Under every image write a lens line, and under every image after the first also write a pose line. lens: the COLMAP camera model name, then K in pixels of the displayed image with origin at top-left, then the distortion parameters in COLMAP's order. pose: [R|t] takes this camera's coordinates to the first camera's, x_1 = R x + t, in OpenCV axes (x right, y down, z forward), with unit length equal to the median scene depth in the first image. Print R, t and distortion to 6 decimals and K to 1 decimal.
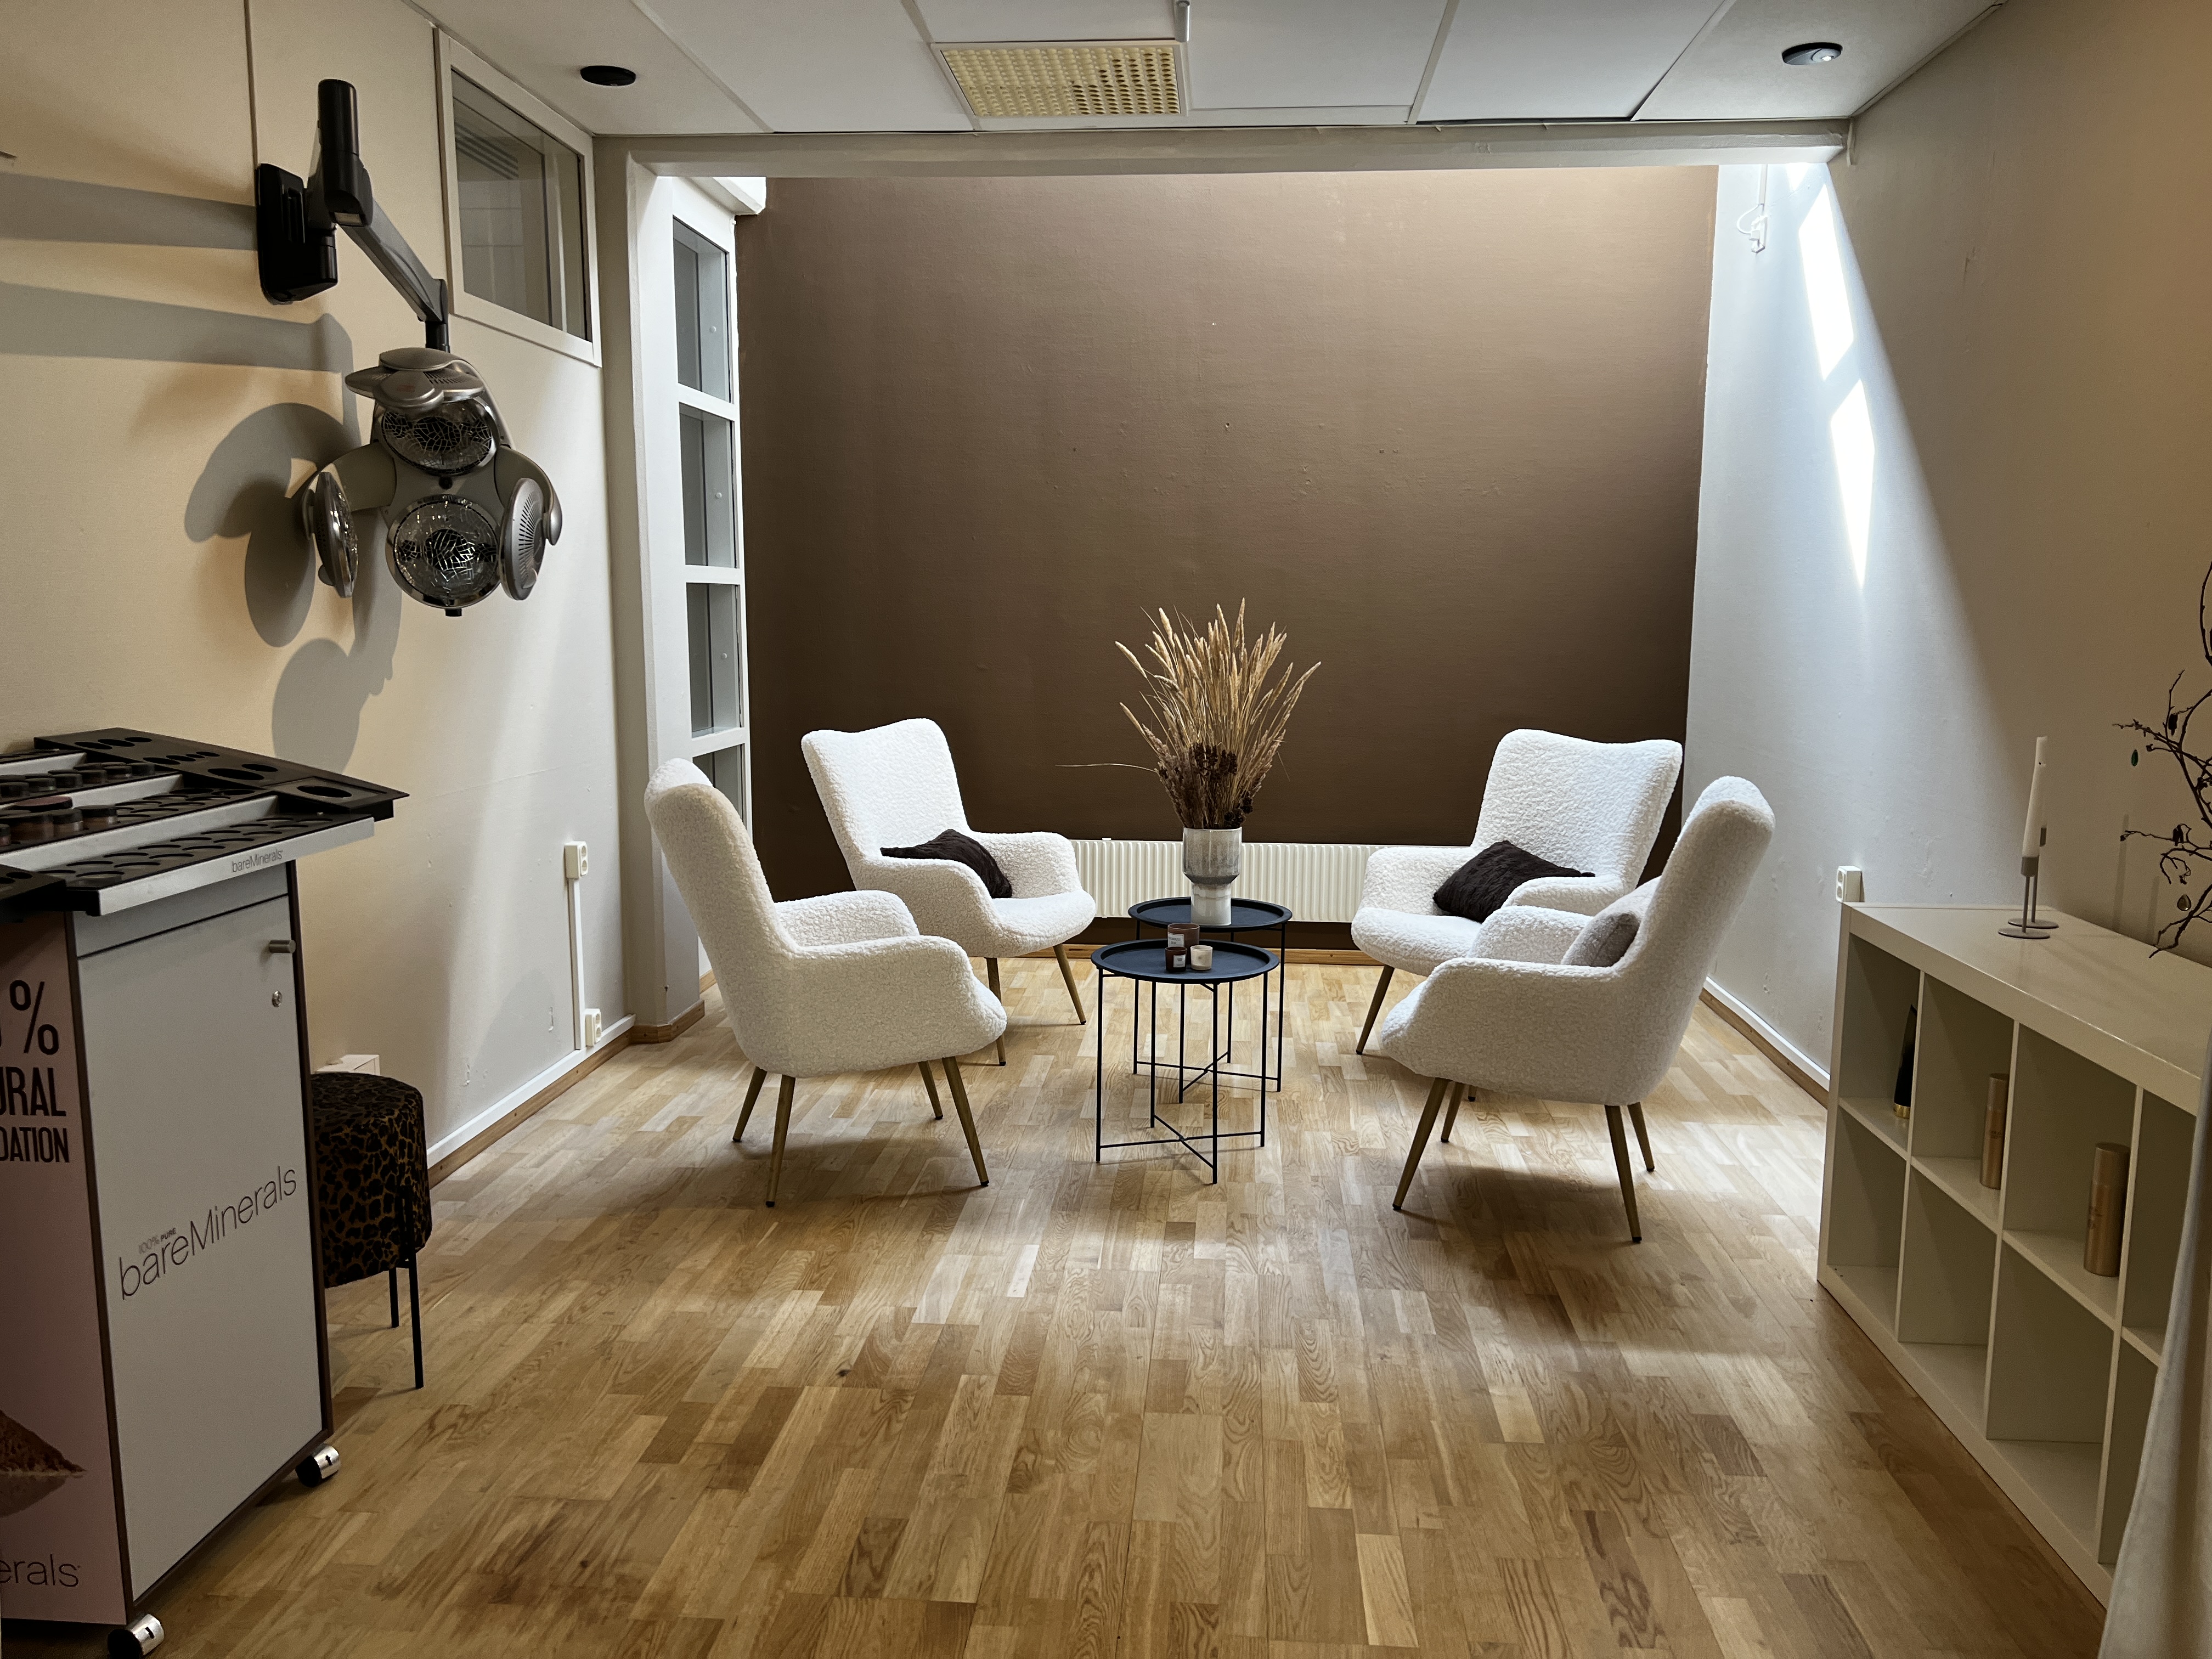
lens RADIAL K [[1656.6, 0, 1107.9], [0, 1656.6, 844.4], [0, 0, 1]] dist [0.062107, -0.075248]
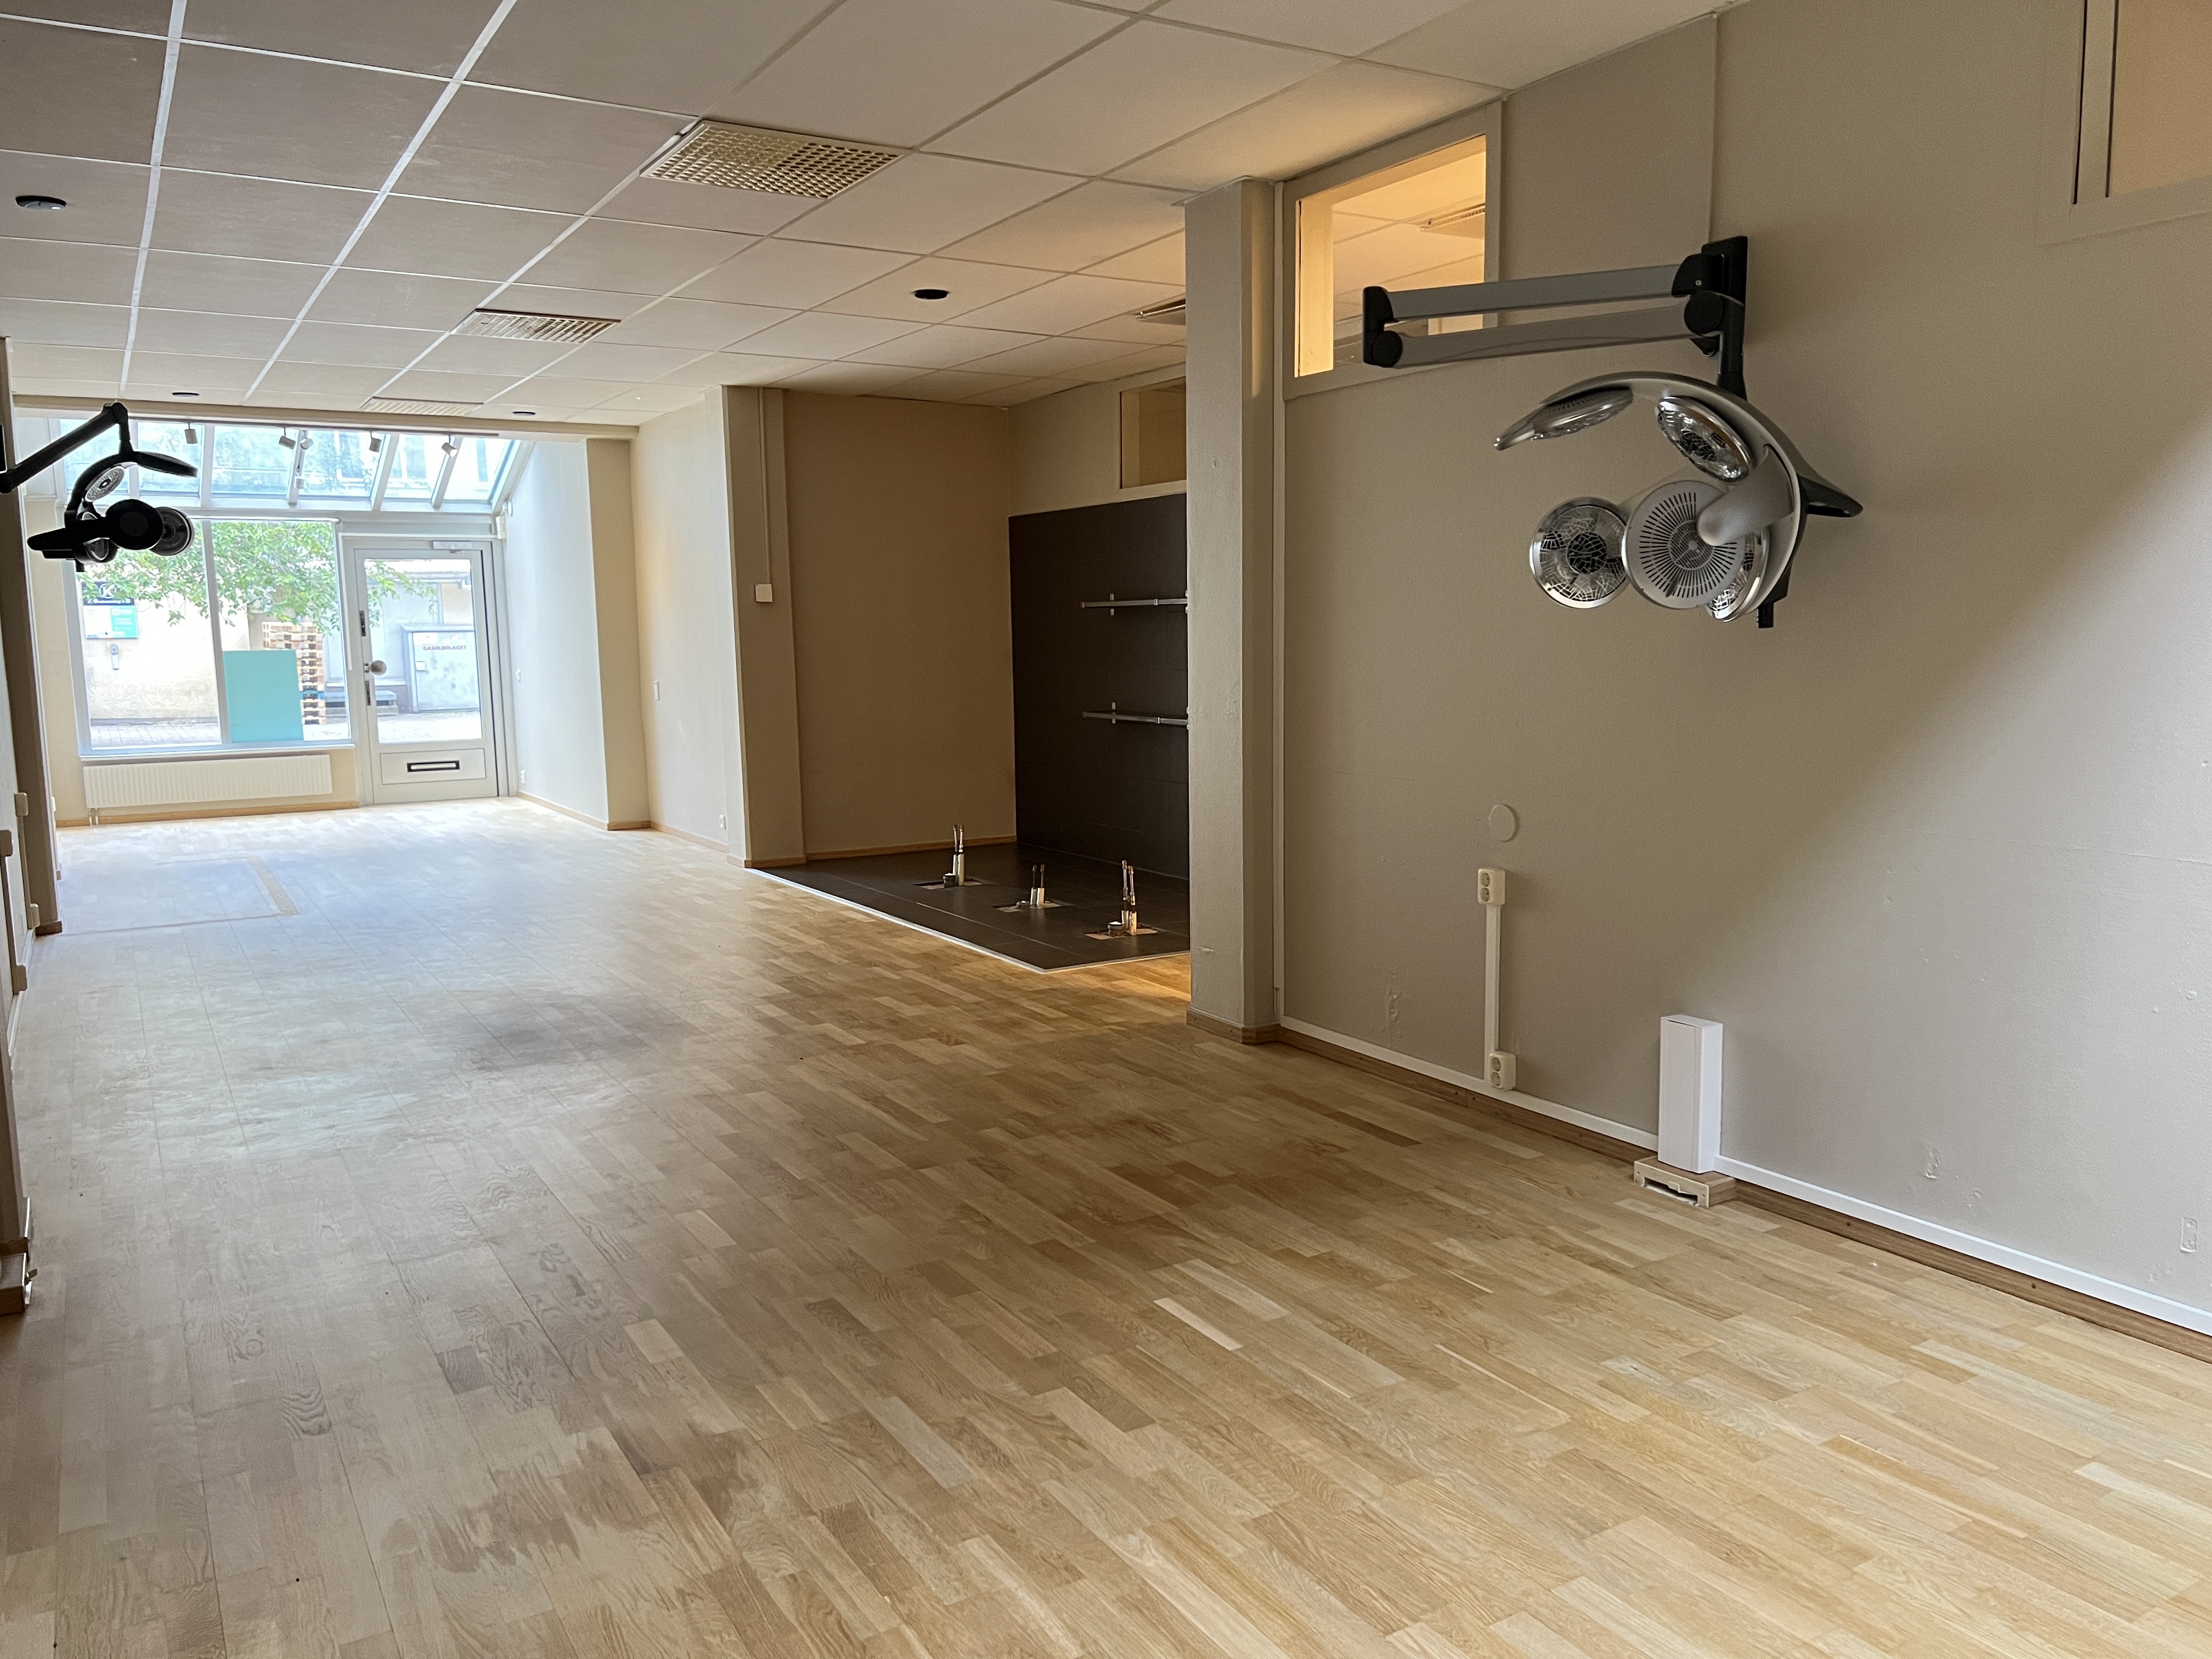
lens RADIAL K [[1656.6, 0, 1107.9], [0, 1656.6, 844.4], [0, 0, 1]] dist [0.062107, -0.075248]
pose [[-0.814971, 0.082332, -0.573624, 0.436778], [-0.076113, 0.966073, 0.246798, -0.201324], [0.574482, 0.244793, -0.781055, 1.407441]]
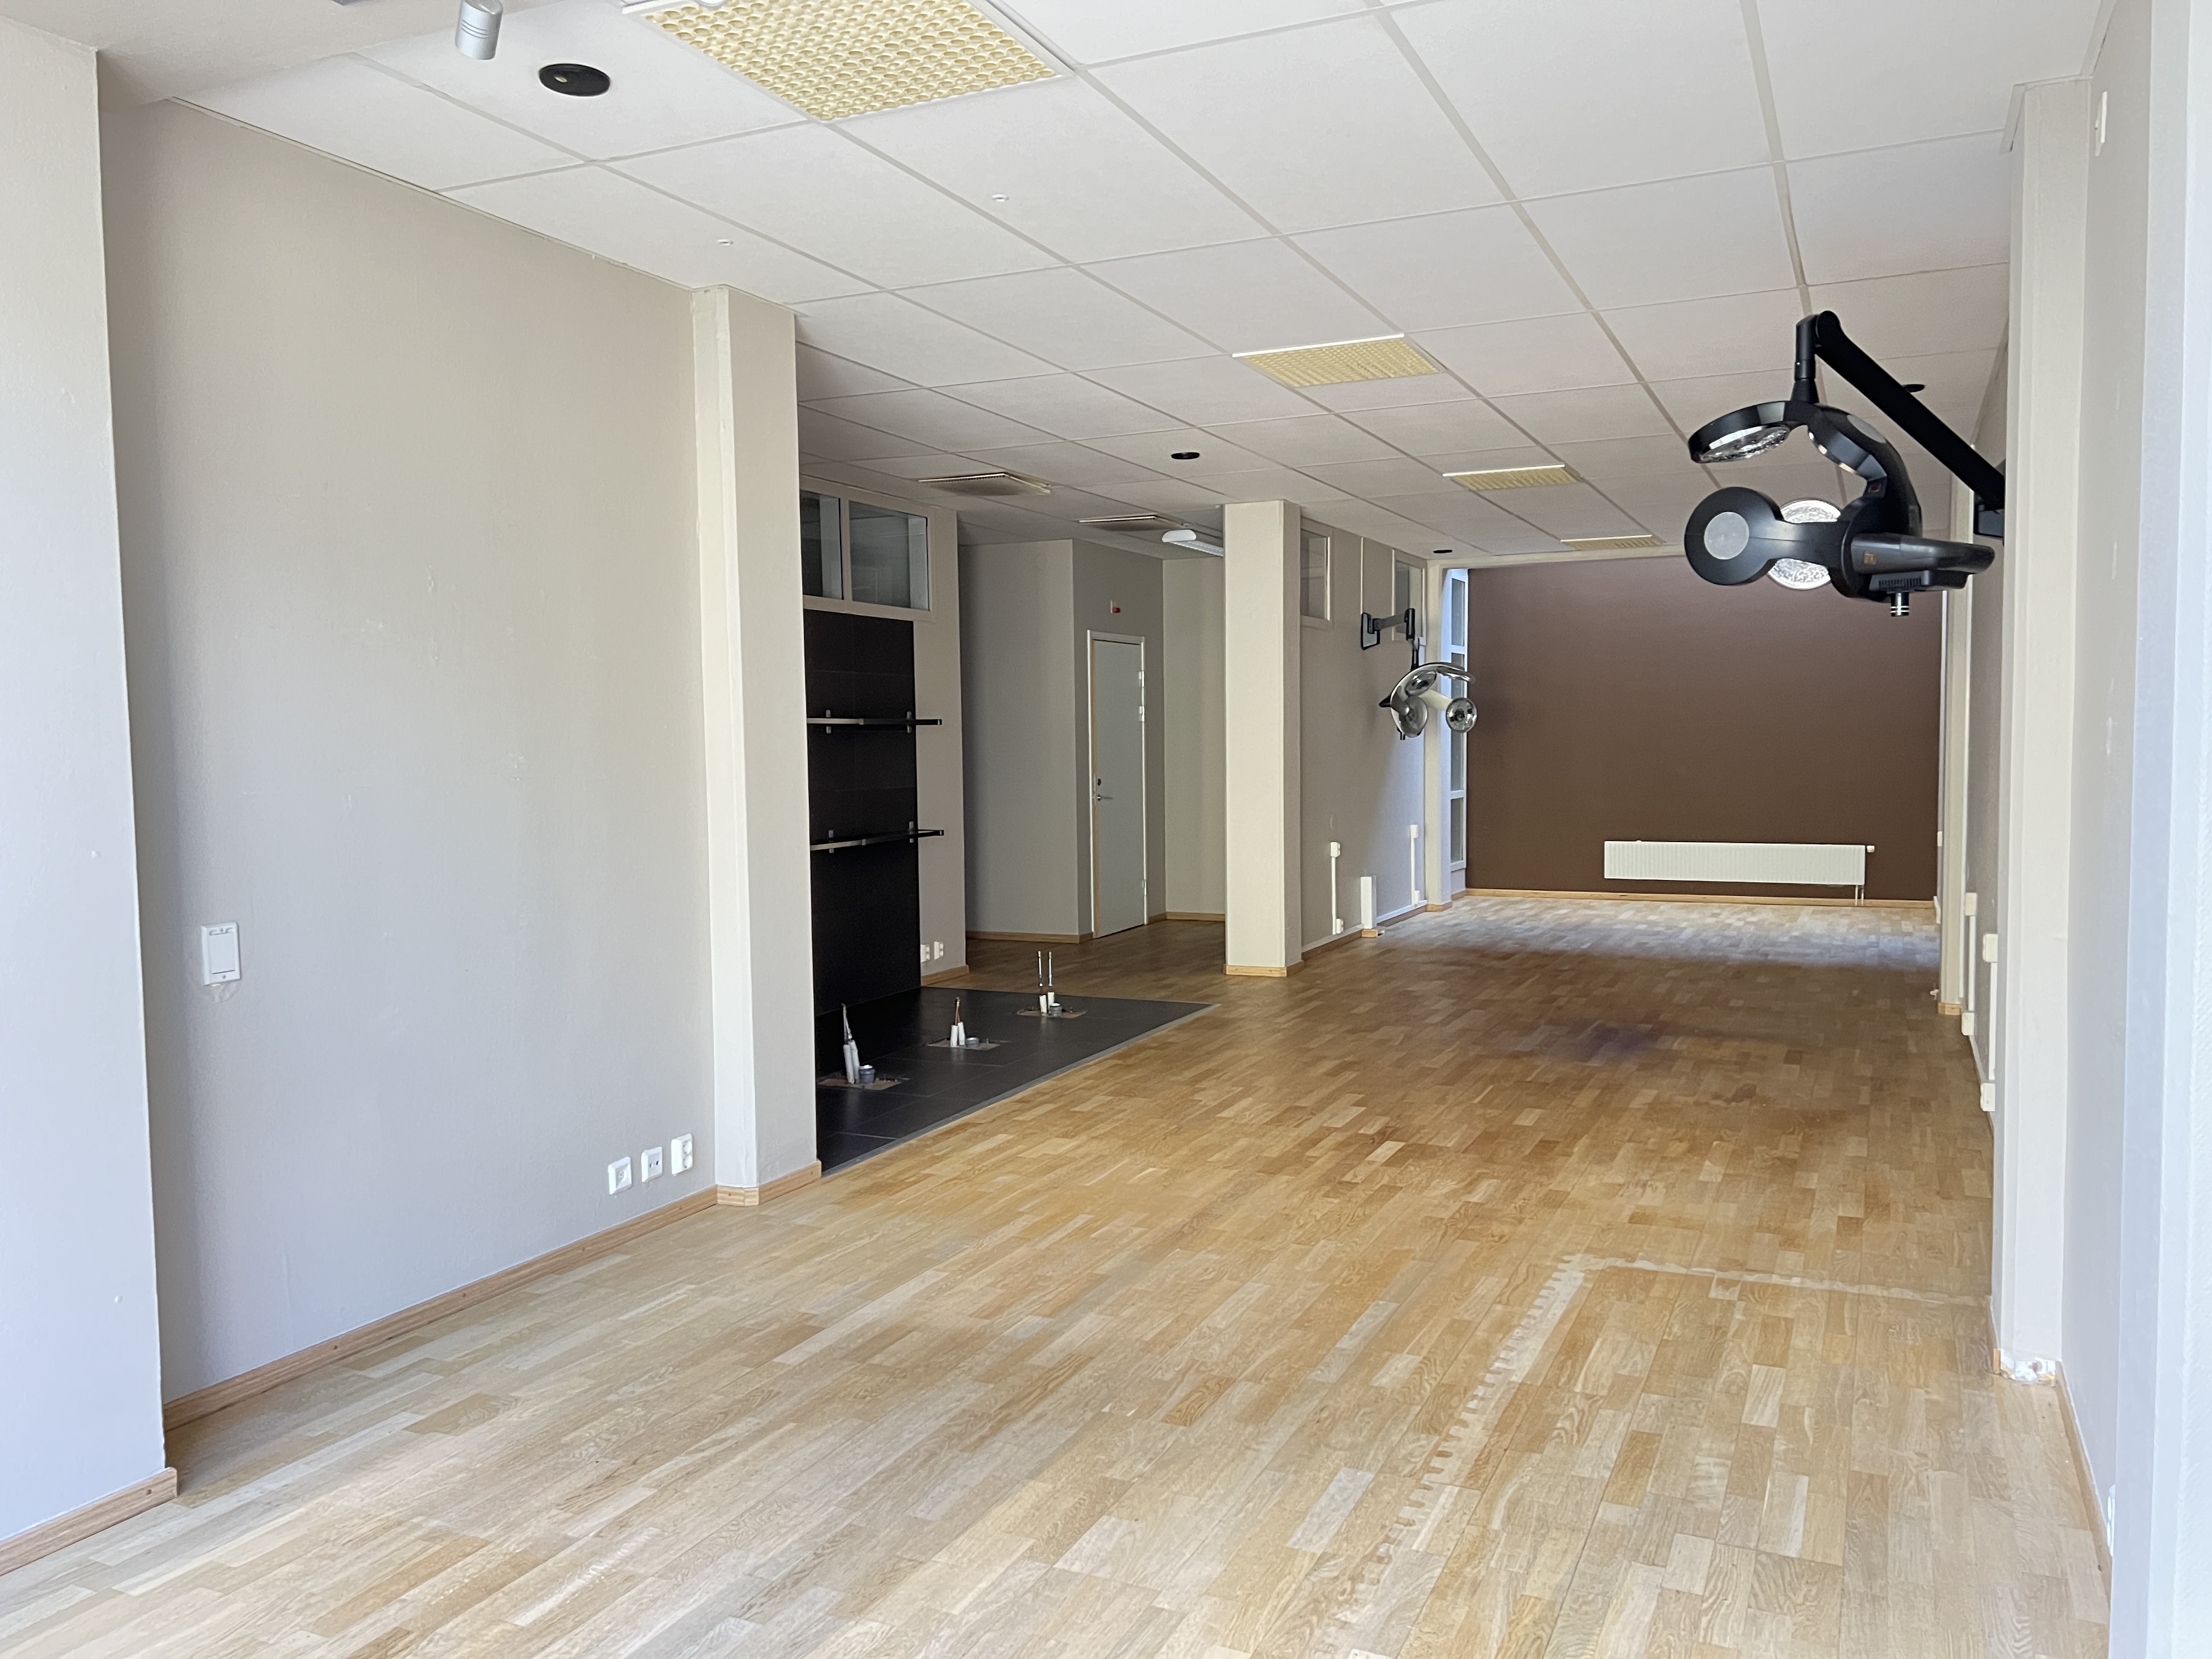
lens RADIAL K [[1656.6, 0, 1107.9], [0, 1656.6, 844.4], [0, 0, 1]] dist [0.062107, -0.075248]
pose [[0.936530, 0.007116, -0.350517, 0.175368], [-0.035017, 0.996693, -0.073325, 0.278062], [0.348836, 0.080945, 0.933682, -1.867468]]
